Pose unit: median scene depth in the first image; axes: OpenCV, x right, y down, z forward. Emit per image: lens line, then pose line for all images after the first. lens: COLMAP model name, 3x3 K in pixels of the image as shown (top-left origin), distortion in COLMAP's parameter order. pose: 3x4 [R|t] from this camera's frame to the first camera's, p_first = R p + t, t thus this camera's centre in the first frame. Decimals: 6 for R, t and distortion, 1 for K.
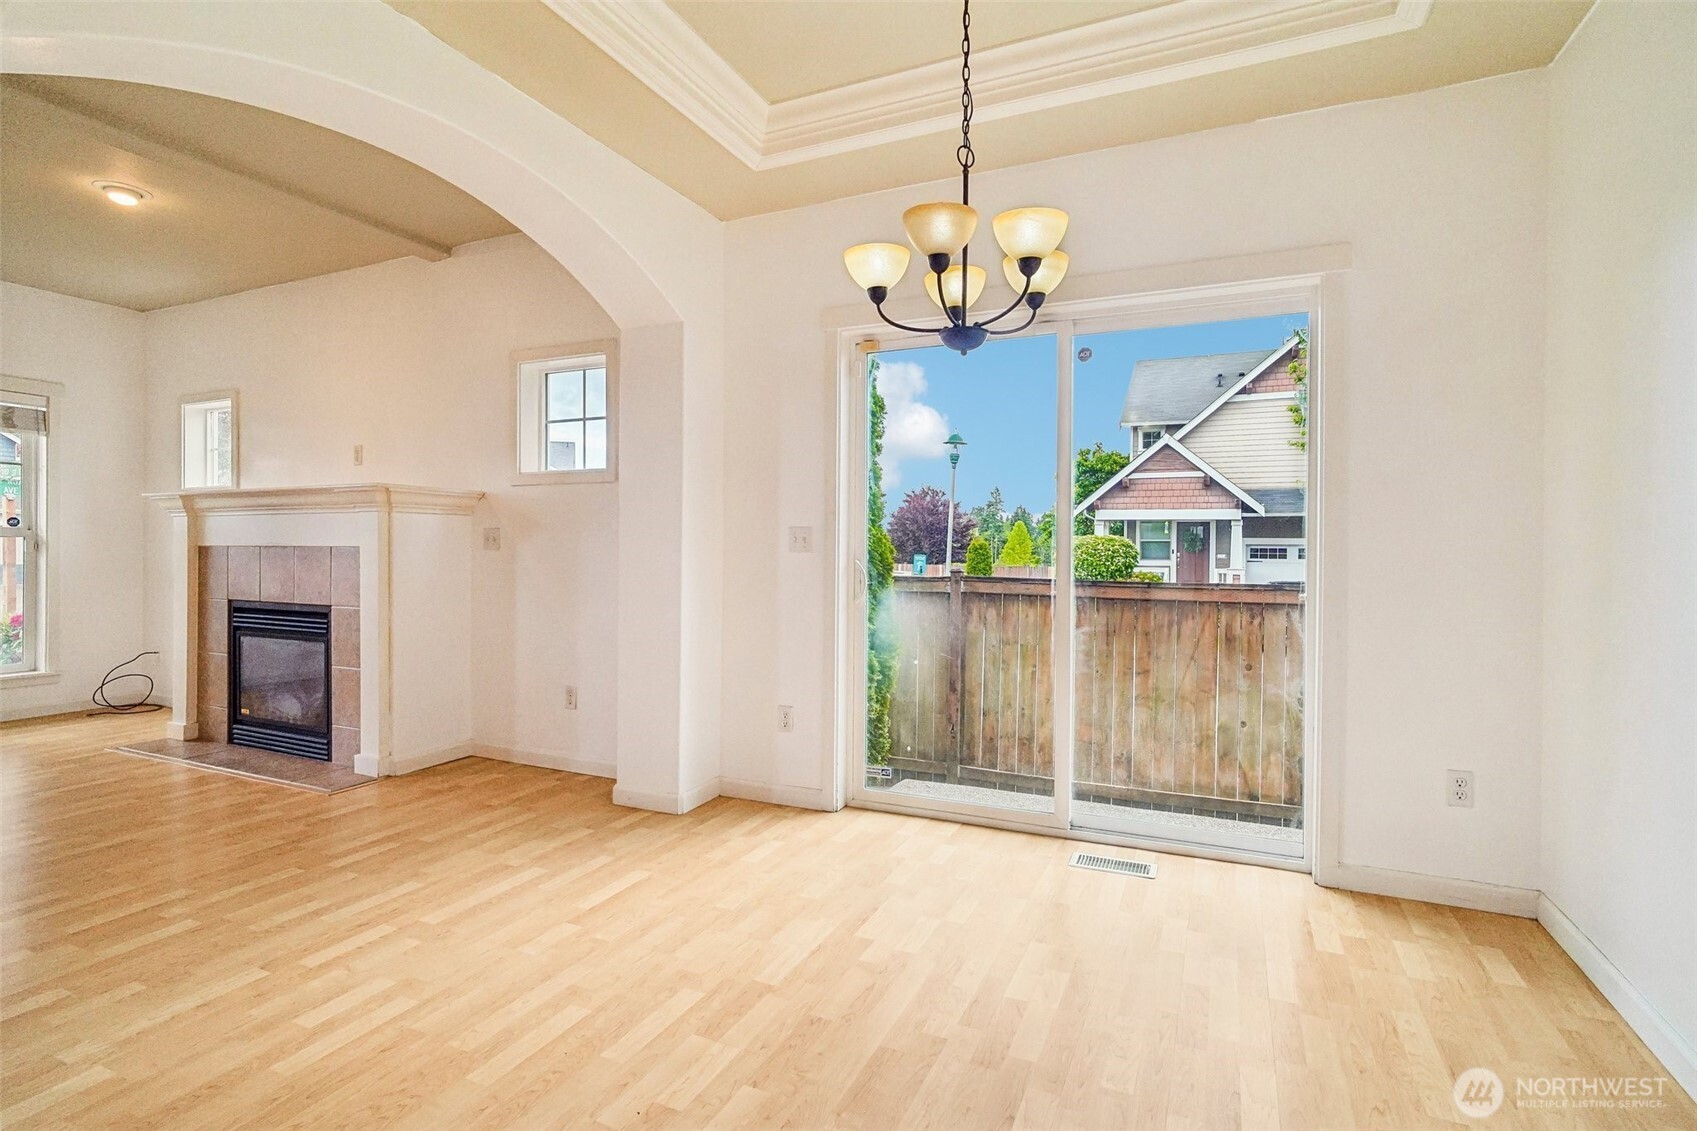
lens RADIAL K [[807.9, 0, 852.6], [0, 807.9, 559.3], [0, 0, 1]] dist [-0.019406, 0.000314]
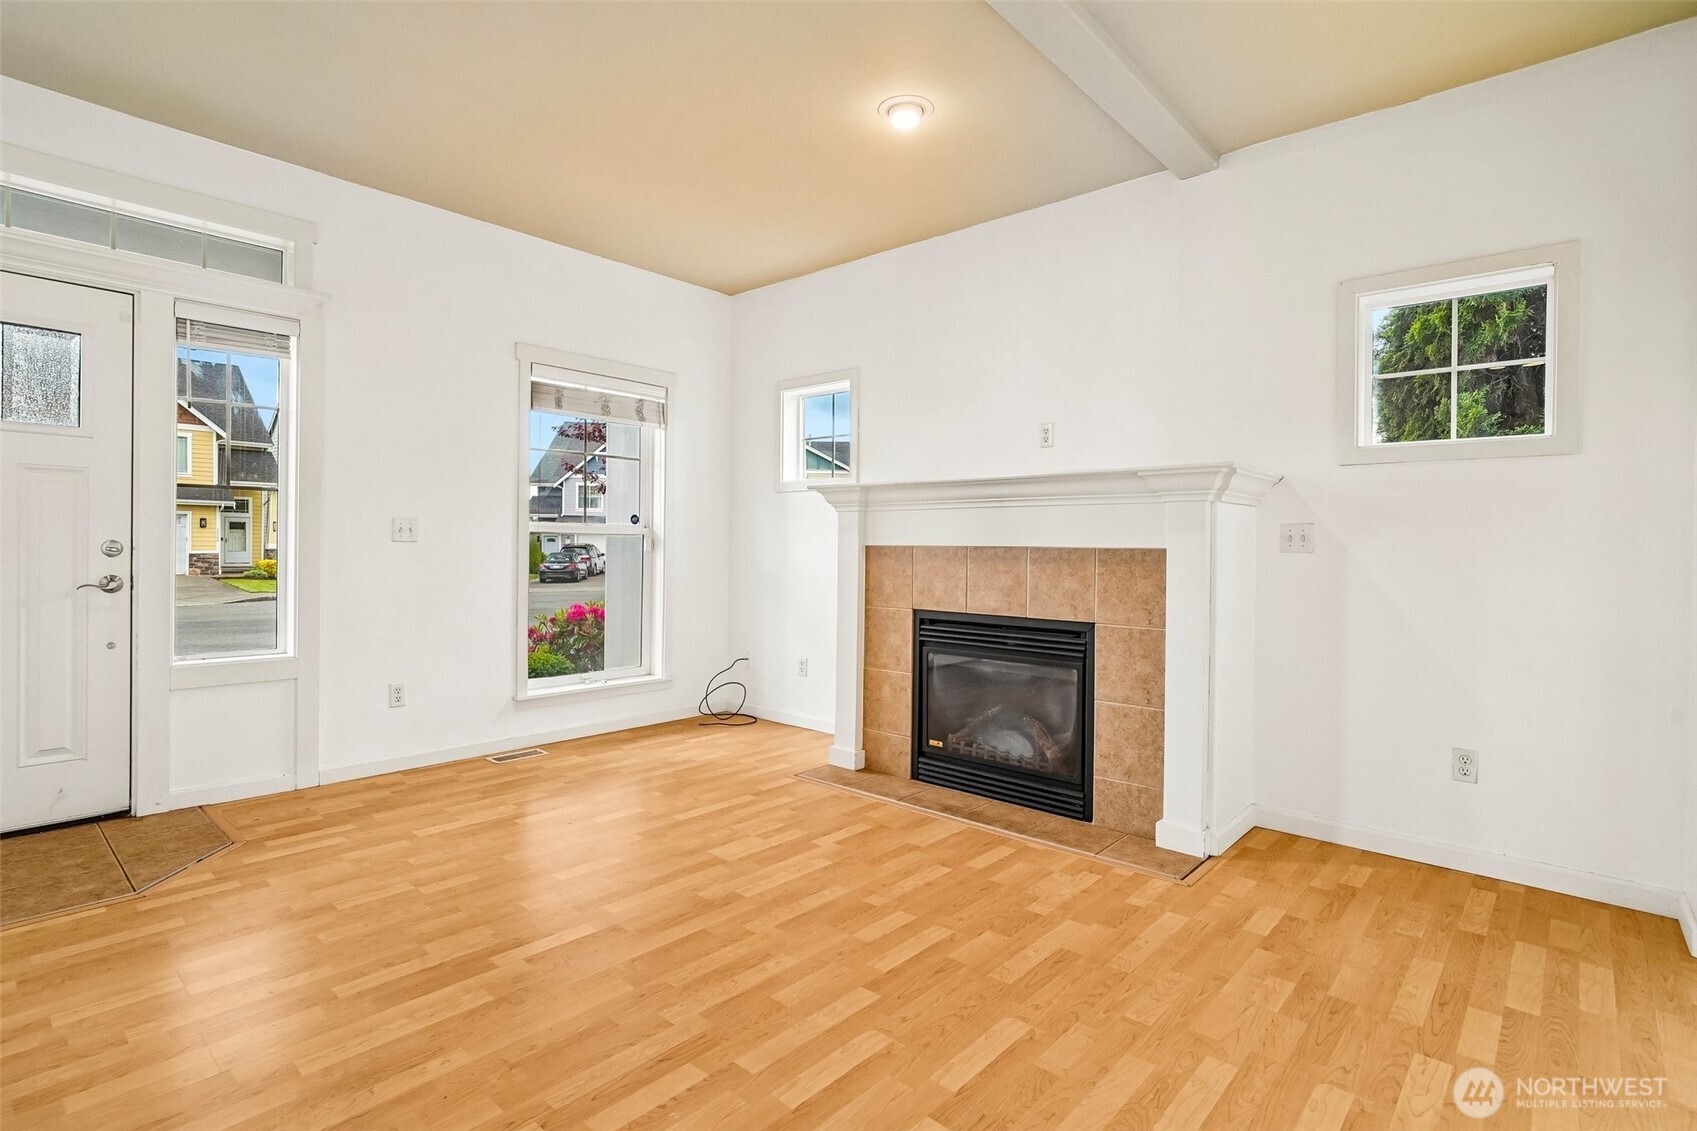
lens RADIAL K [[822.6, 0, 854.1], [0, 822.6, 552.6], [0, 0, 1]] dist [-0.006692, -0.000694]
pose [[0.955858, 0.006104, -0.293766, -0.623450], [-0.006885, 0.999975, -0.001623, -0.008281], [0.293749, 0.003574, 0.955876, 0.156361]]
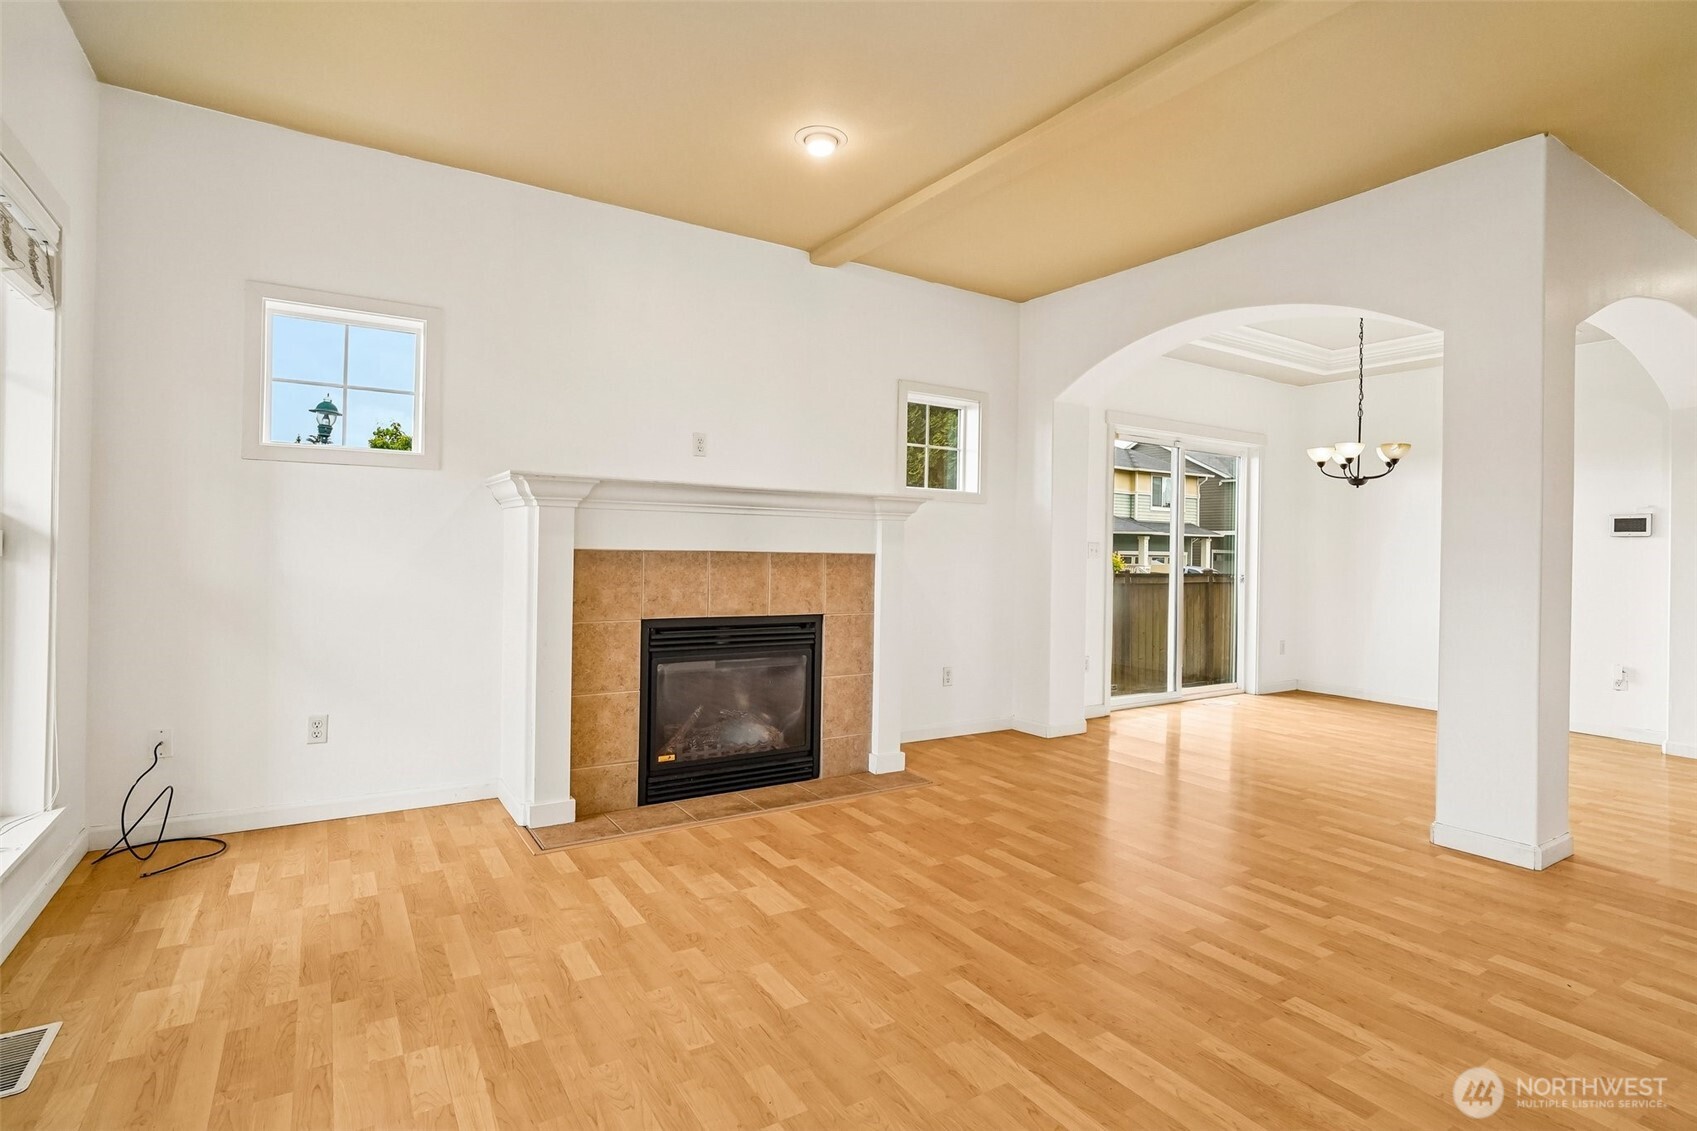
lens RADIAL K [[822.6, 0, 854.1], [0, 822.6, 552.6], [0, 0, 1]] dist [-0.006692, -0.000694]
pose [[0.550738, 0.001286, 0.834677, -1.417672], [-0.005501, 0.999983, 0.002090, -0.018247], [-0.834660, -0.005743, 0.550735, 0.415244]]
